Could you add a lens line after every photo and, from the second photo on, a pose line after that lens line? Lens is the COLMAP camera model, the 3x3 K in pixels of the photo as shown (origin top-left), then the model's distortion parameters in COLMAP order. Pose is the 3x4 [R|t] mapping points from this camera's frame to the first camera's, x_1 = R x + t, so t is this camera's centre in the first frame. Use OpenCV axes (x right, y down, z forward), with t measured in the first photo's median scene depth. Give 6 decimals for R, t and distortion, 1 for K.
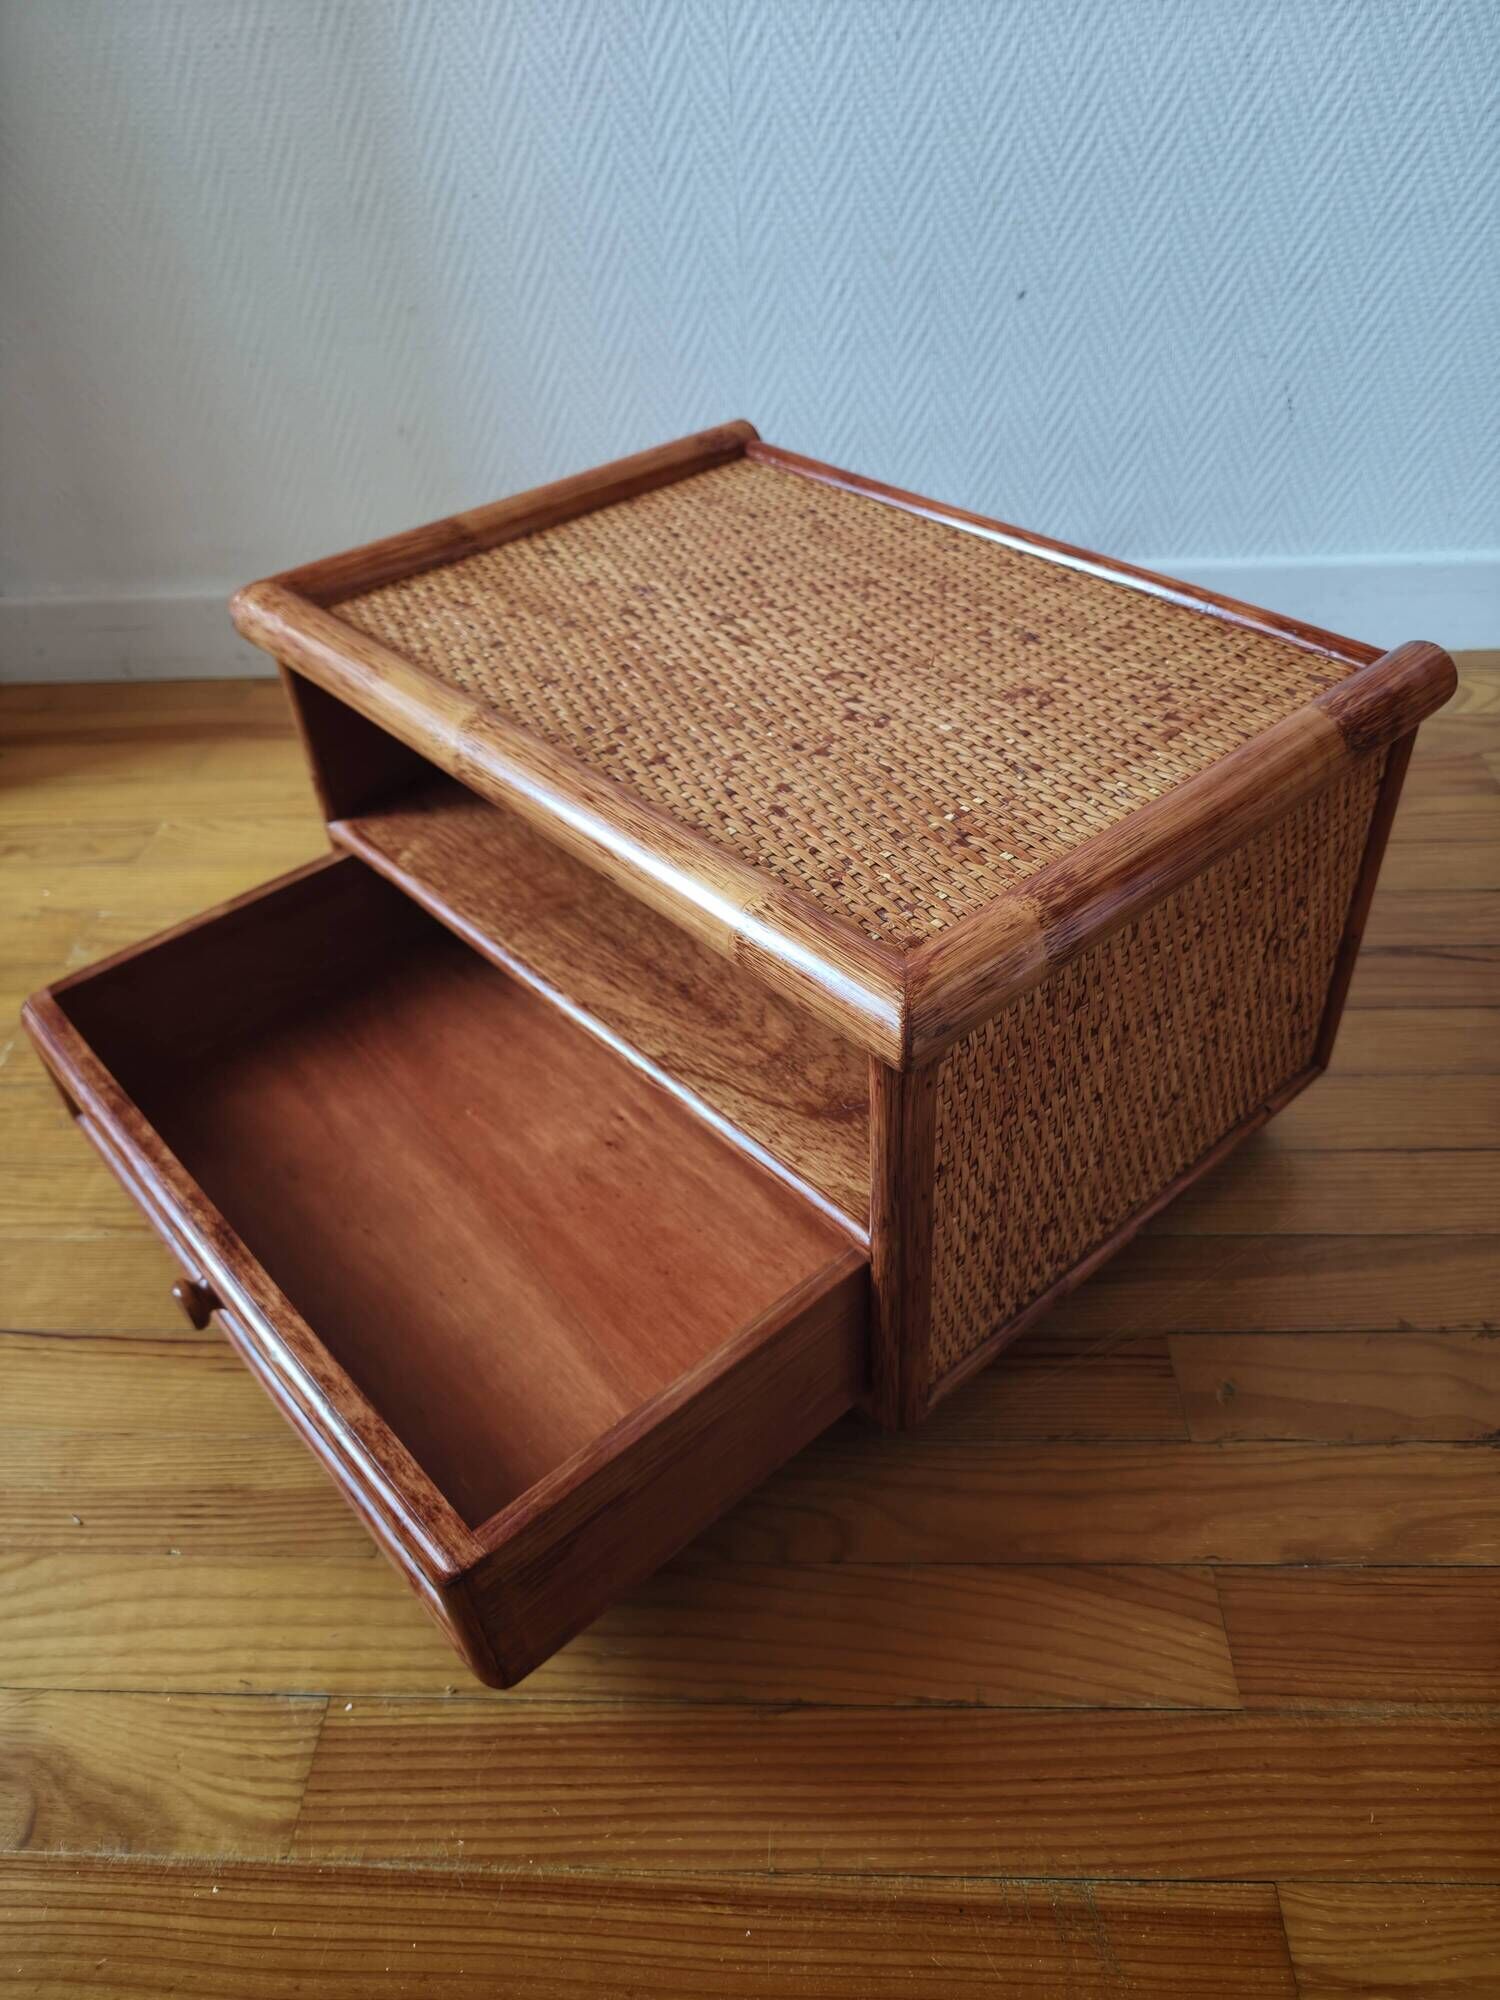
lens RADIAL K [[1433.1, 0, 754.9], [0, 1433.1, 1014.0], [0, 0, 1]] dist [-0.017311, -0.007766]
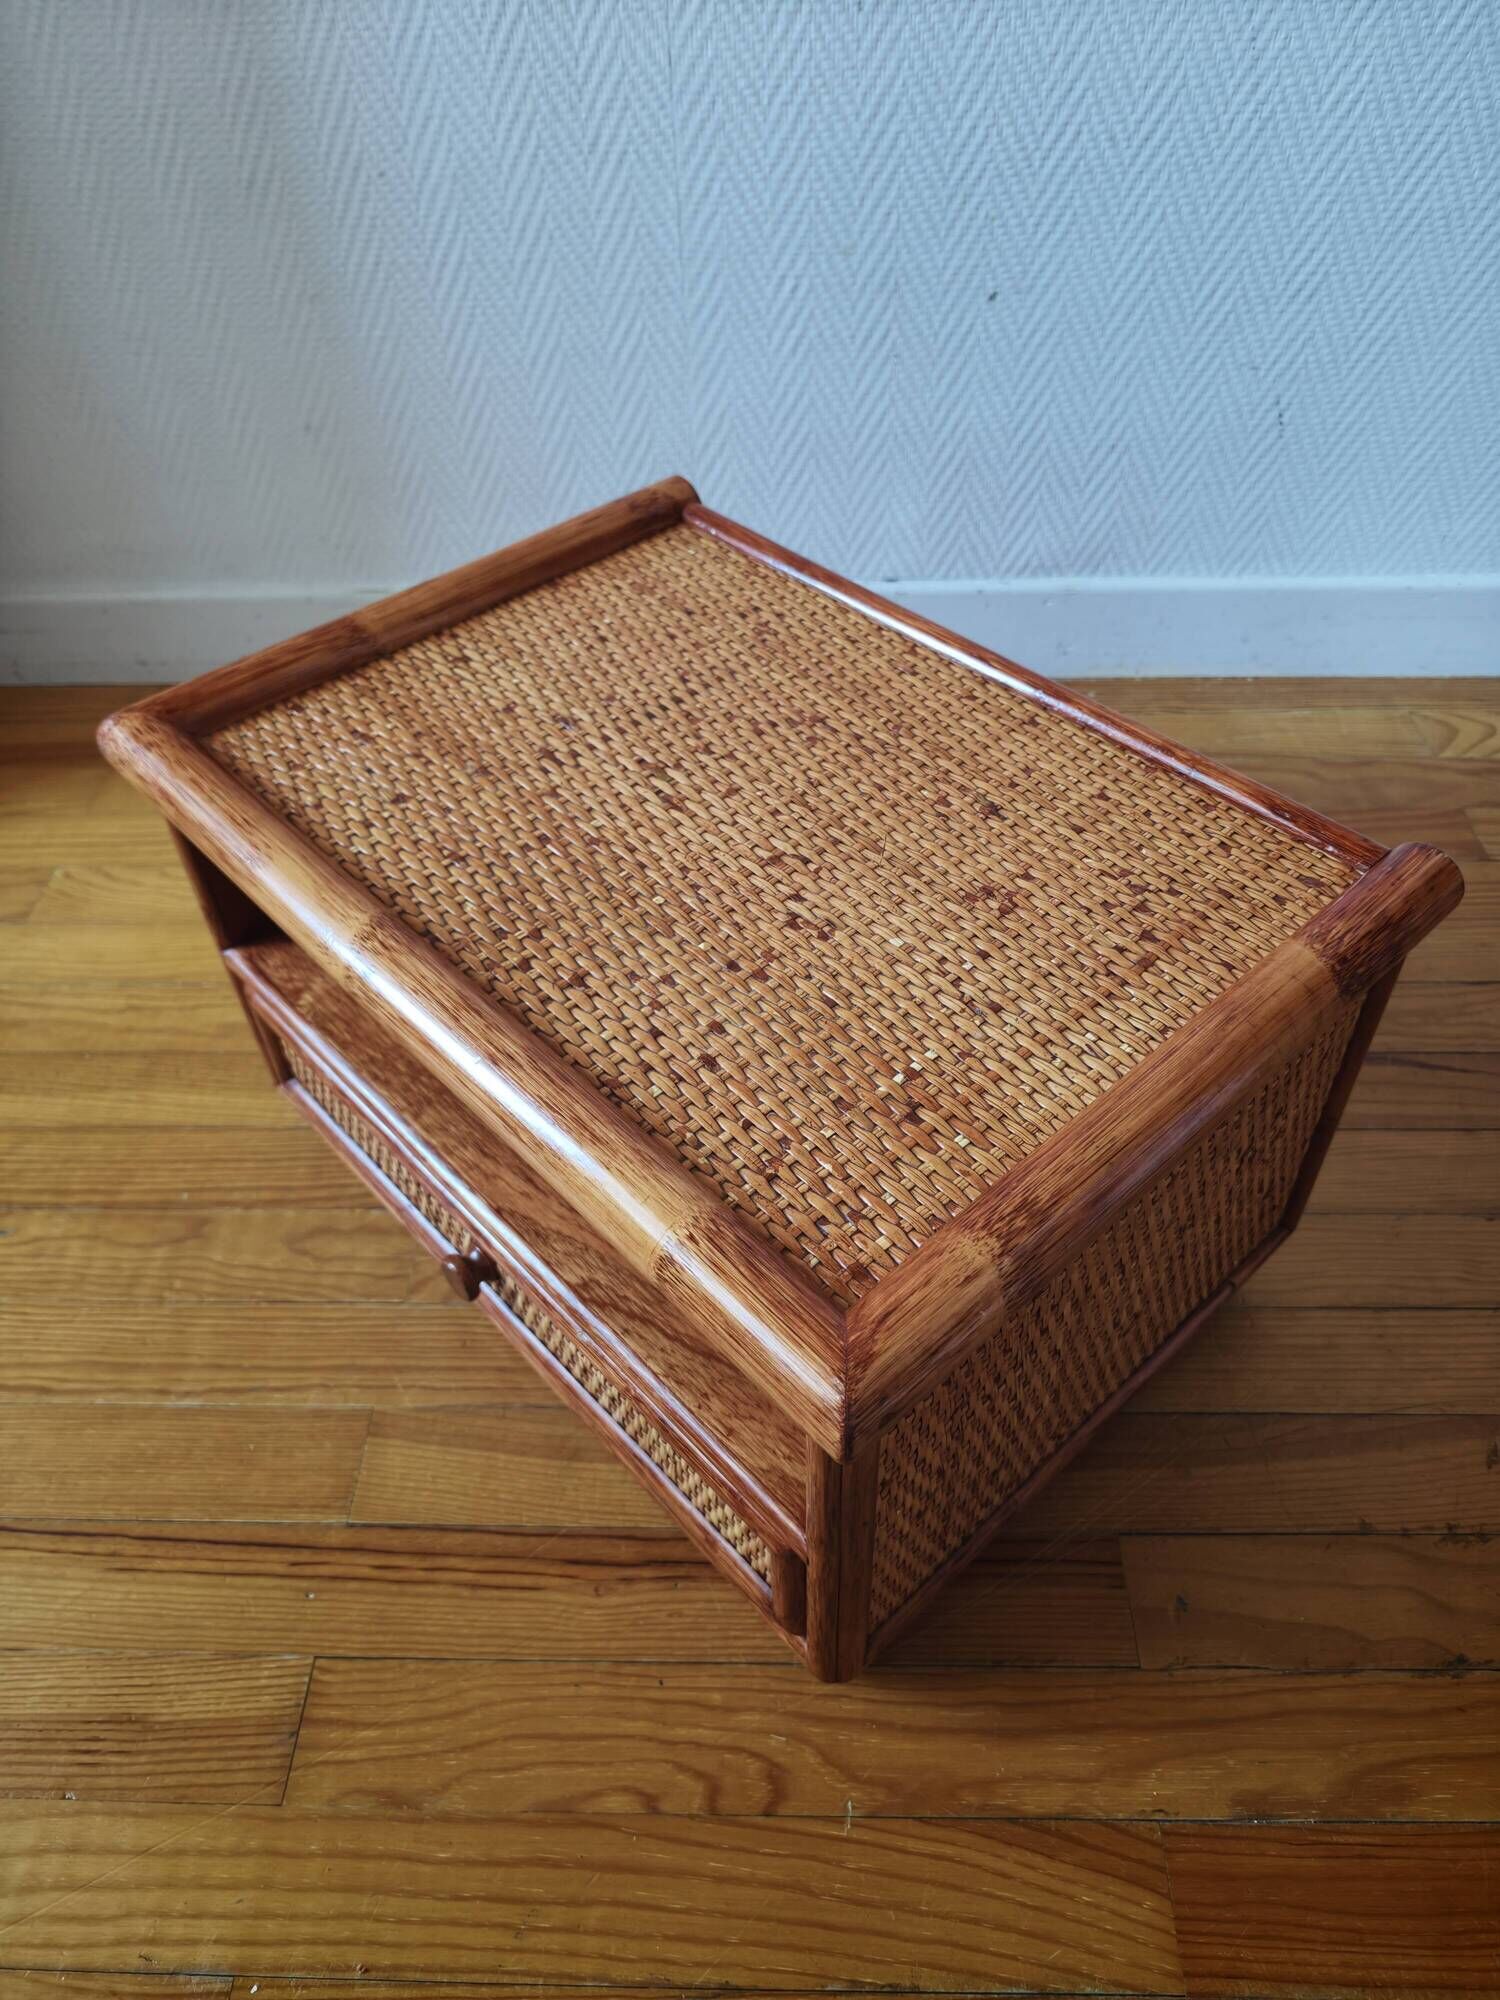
lens RADIAL K [[1425.9, 0, 749.4], [0, 1425.9, 994.4], [0, 0, 1]] dist [-0.006761, -0.016644]
pose [[0.999583, 0.004029, 0.028608, 0.013771], [-0.006735, 0.995440, 0.095147, -0.230743], [-0.028094, -0.095300, 0.995052, 0.099686]]
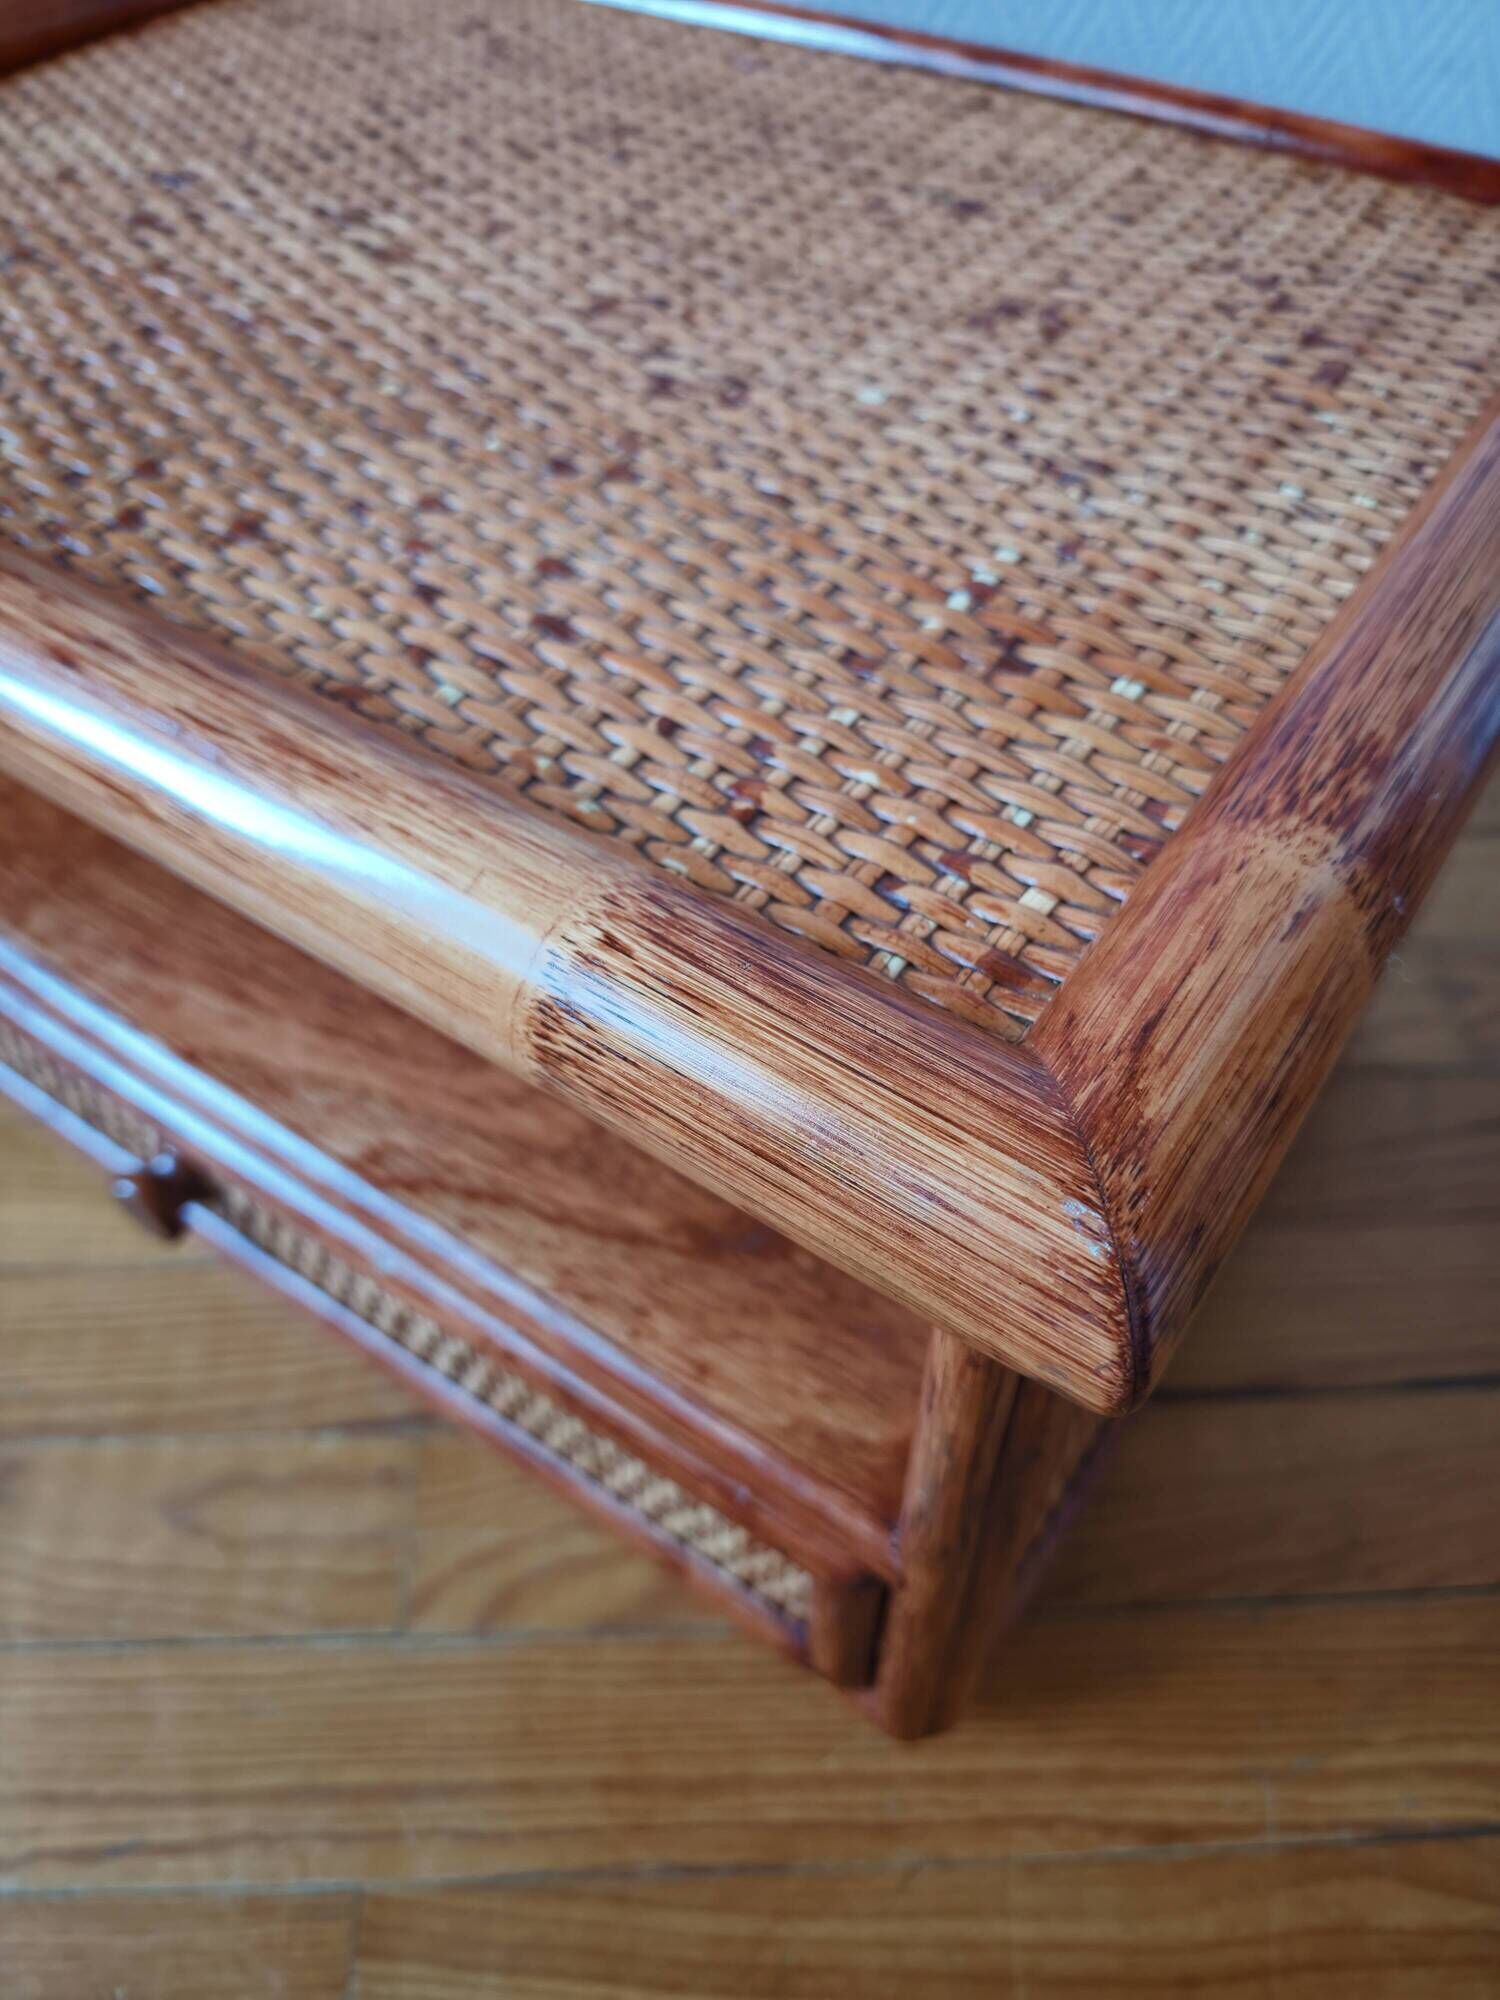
lens RADIAL K [[1483.1, 0, 774.8], [0, 1483.1, 998.6], [0, 0, 1]] dist [-0.077046, -0.002059]
pose [[0.967993, -0.160394, 0.193036, -0.018389], [0.125635, 0.975509, 0.180547, -0.090858], [-0.217267, -0.150516, 0.964438, 0.477579]]
